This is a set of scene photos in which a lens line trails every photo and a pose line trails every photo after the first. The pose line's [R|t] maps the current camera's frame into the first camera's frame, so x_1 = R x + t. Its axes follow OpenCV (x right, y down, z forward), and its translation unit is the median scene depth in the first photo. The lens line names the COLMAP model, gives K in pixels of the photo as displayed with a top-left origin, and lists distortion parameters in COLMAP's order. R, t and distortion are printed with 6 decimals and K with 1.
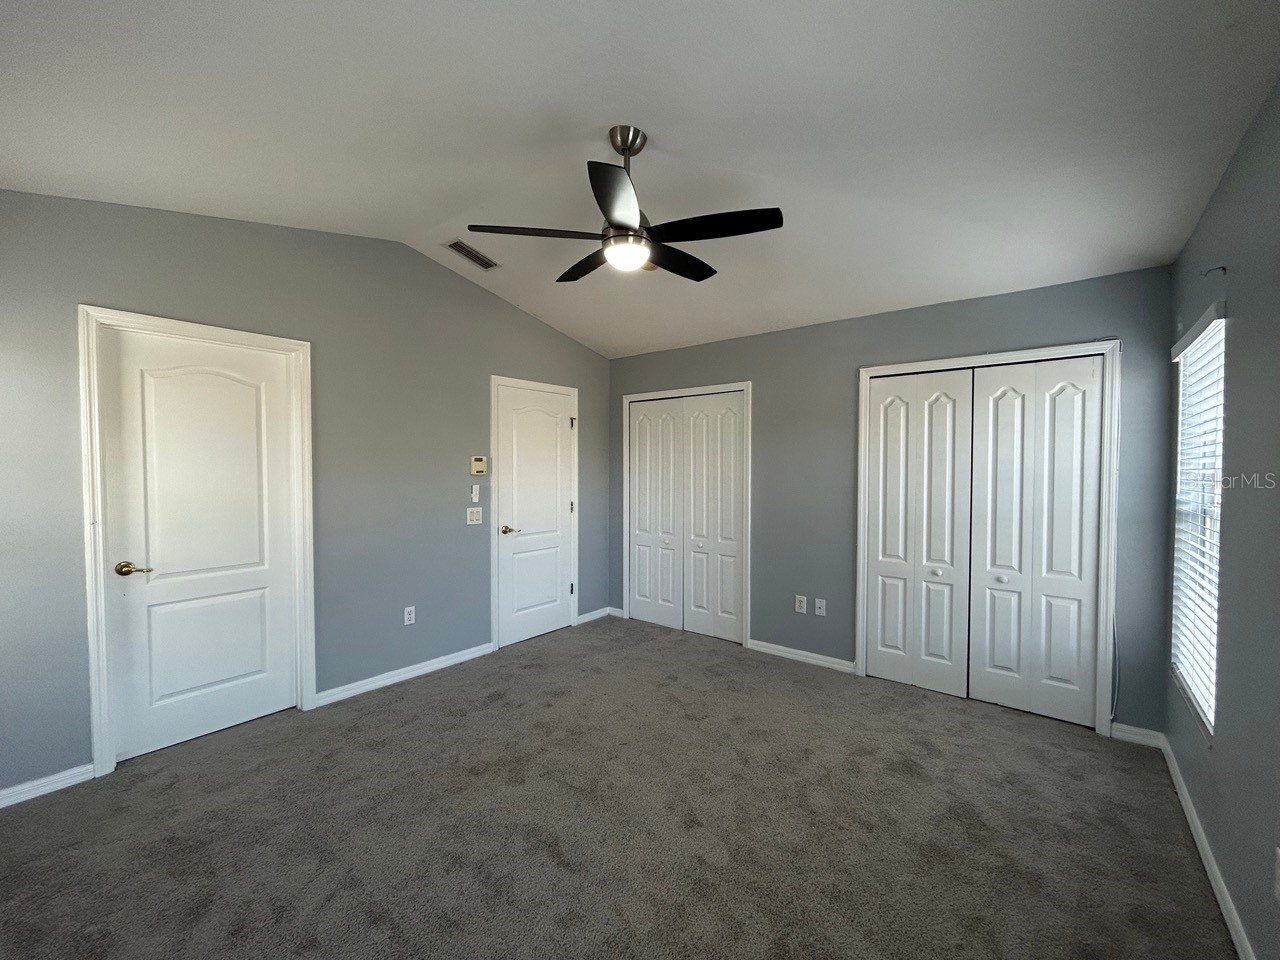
lens RADIAL K [[521.5, 0, 640.7], [0, 521.5, 479.1], [0, 0, 1]] dist [-0.000083, 0.000000]
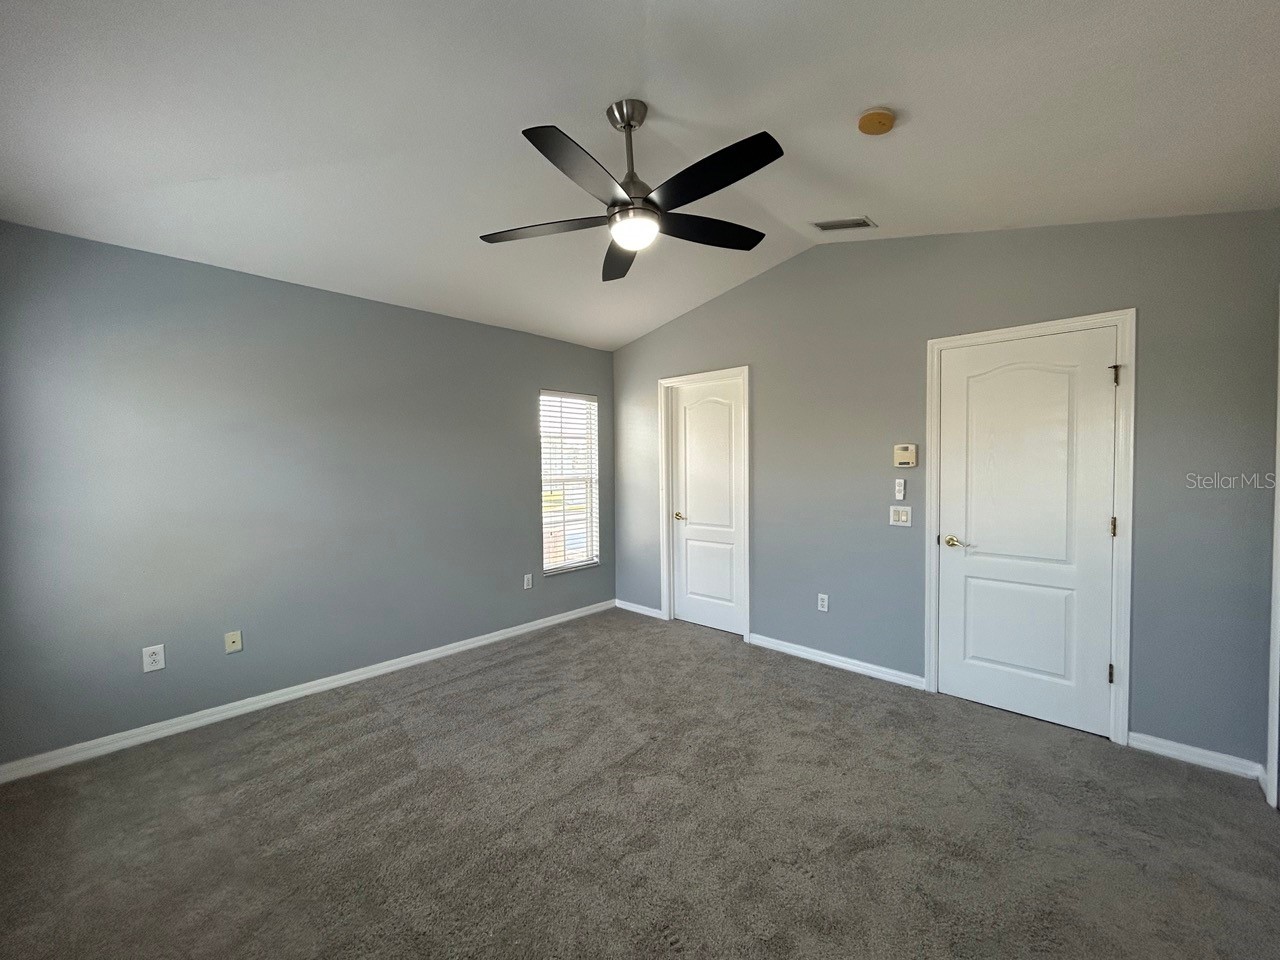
lens RADIAL K [[521.5, 0, 640.7], [0, 521.5, 479.1], [0, 0, 1]] dist [-0.000083, 0.000000]
pose [[-0.080475, 0.028423, -0.996351, 0.554611], [-0.016042, 0.999427, 0.029806, -0.007285], [0.996627, 0.018382, -0.079973, 0.653440]]
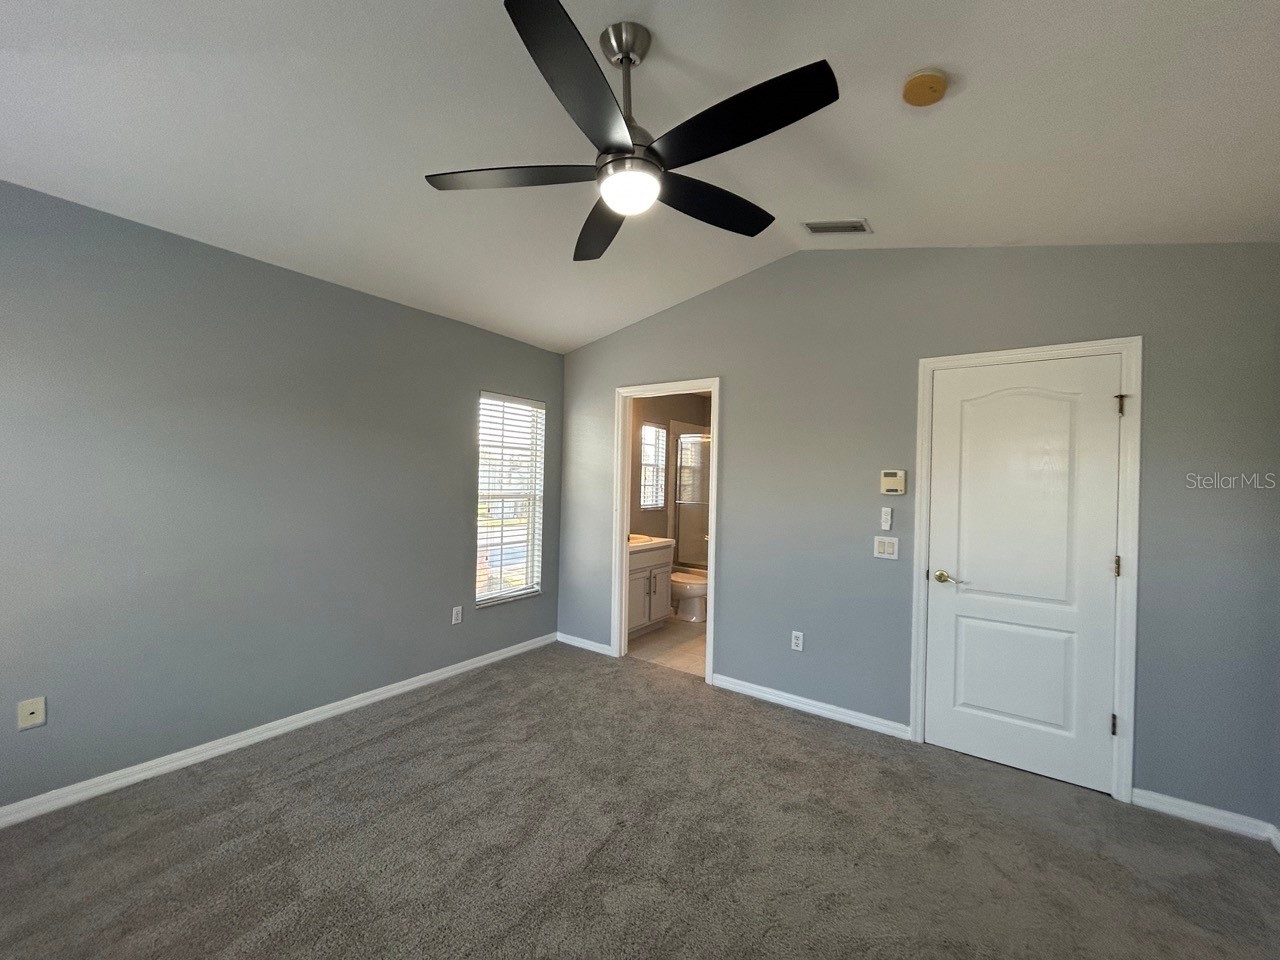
lens RADIAL K [[519.3, 0, 641.3], [0, 519.3, 479.7], [0, 0, 1]] dist [-0.005400, 0.003677]
pose [[0.060916, -0.001684, -0.998141, 0.428709], [-0.049467, 0.998765, -0.004704, -0.008285], [0.996916, 0.049661, 0.060758, 0.591657]]
